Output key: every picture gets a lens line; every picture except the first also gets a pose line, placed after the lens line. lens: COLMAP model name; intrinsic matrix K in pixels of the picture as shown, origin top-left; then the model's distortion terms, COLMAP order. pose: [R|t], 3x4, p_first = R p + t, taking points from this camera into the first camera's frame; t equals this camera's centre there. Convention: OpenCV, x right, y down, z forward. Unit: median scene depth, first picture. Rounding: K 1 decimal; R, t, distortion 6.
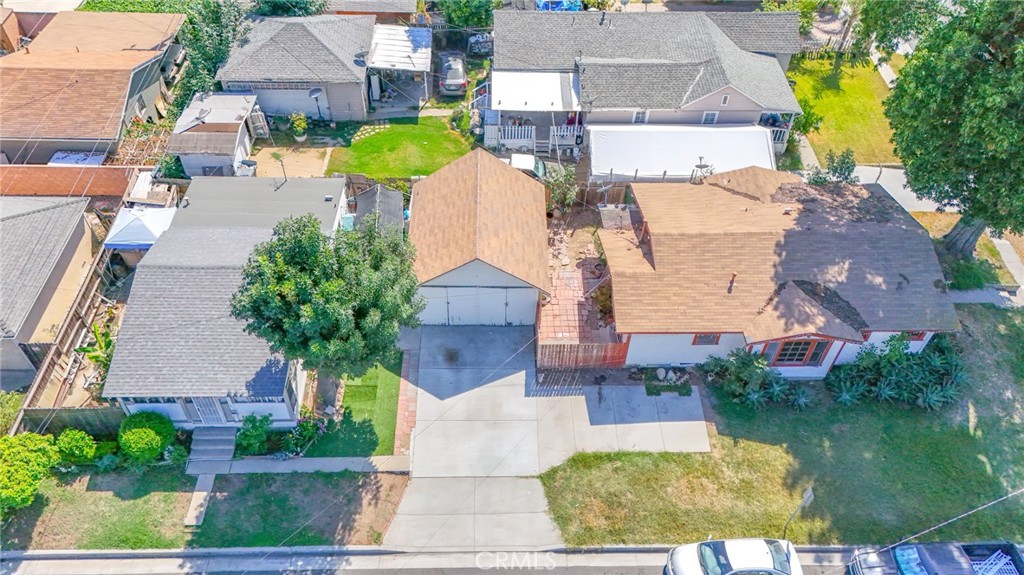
lens RADIAL K [[757.6, 0, 512.0], [0, 757.6, 287.5], [0, 0, 1]] dist [0.074155, -0.056385]
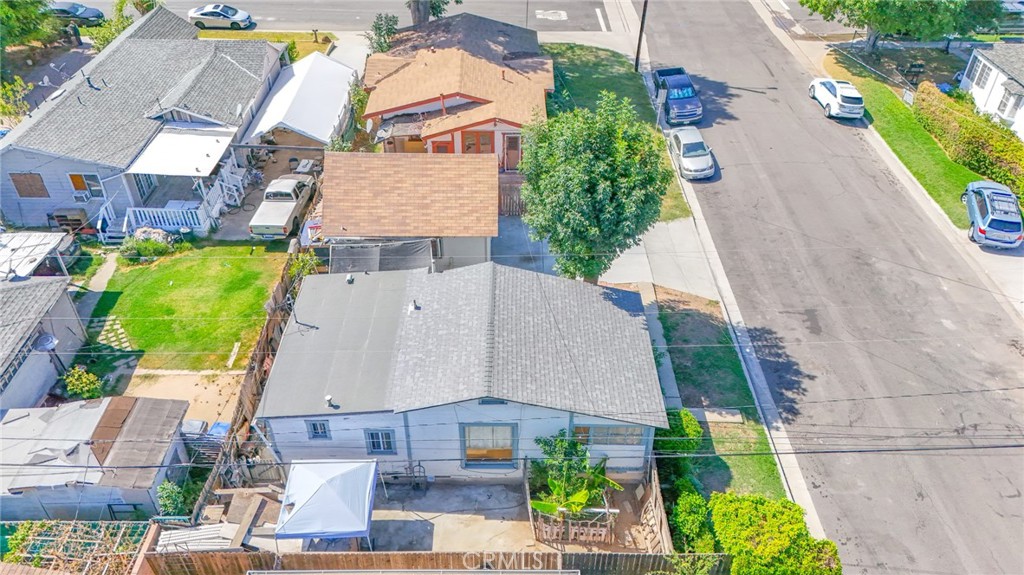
lens RADIAL K [[757.6, 0, 512.0], [0, 757.6, 287.5], [0, 0, 1]] dist [0.074155, -0.056385]
pose [[0.020295, -0.637102, 0.770513, -0.946307], [0.730953, 0.535258, 0.423328, -0.359993], [-0.682126, 0.554617, 0.476554, 0.571641]]
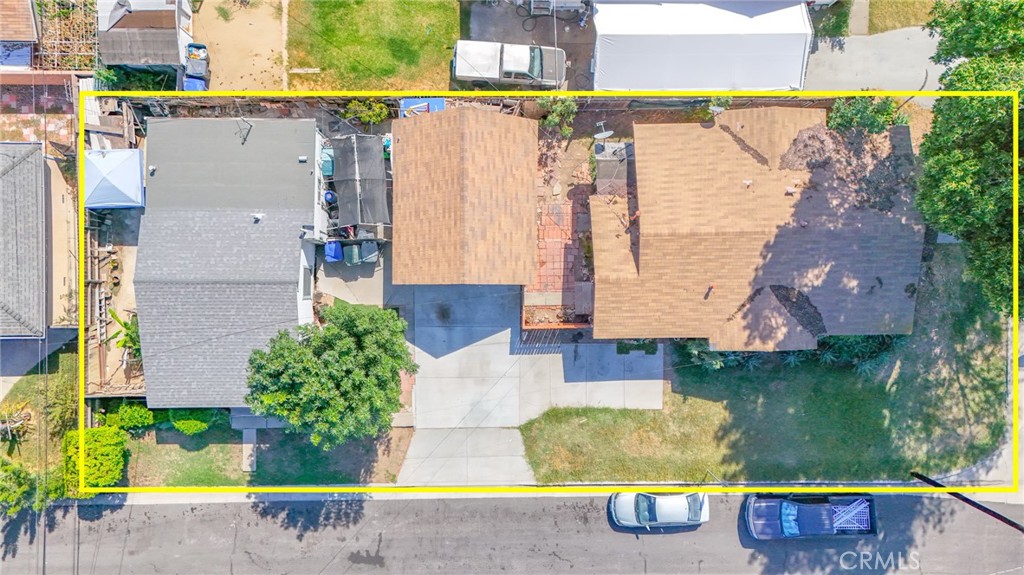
lens RADIAL K [[757.6, 0, 512.0], [0, 757.6, 287.5], [0, 0, 1]] dist [0.074155, -0.056385]
pose [[0.999793, 0.019821, 0.004687, 0.013535], [-0.017706, 0.732111, 0.680955, -0.713229], [0.010066, -0.680896, 0.732311, 0.240182]]
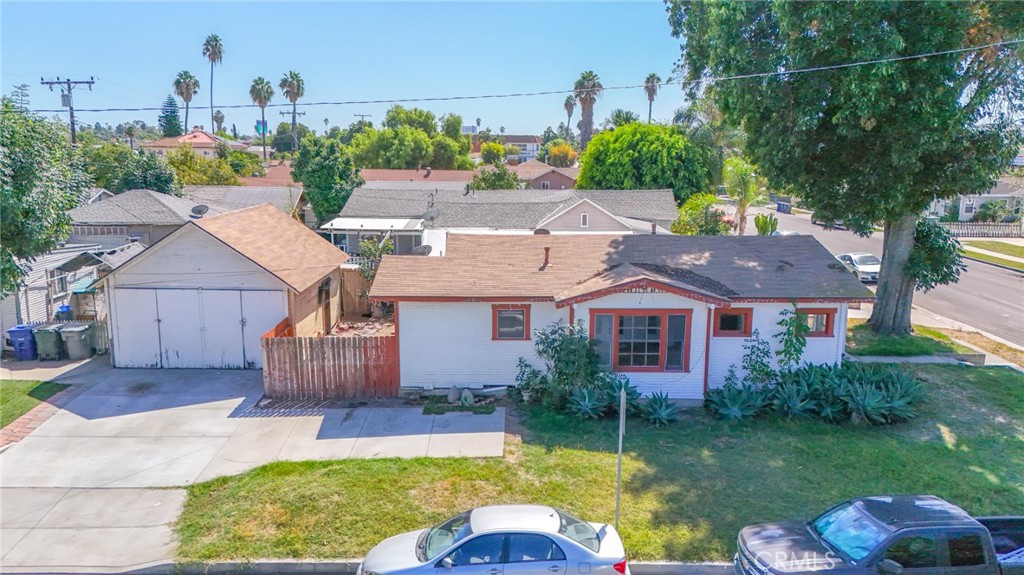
lens RADIAL K [[757.6, 0, 512.0], [0, 757.6, 287.5], [0, 0, 1]] dist [0.074155, -0.056385]
pose [[0.999619, -0.018057, -0.020855, 0.272171], [0.002001, 0.801470, -0.598032, 0.444131], [0.027513, 0.597763, 0.801201, 0.439818]]
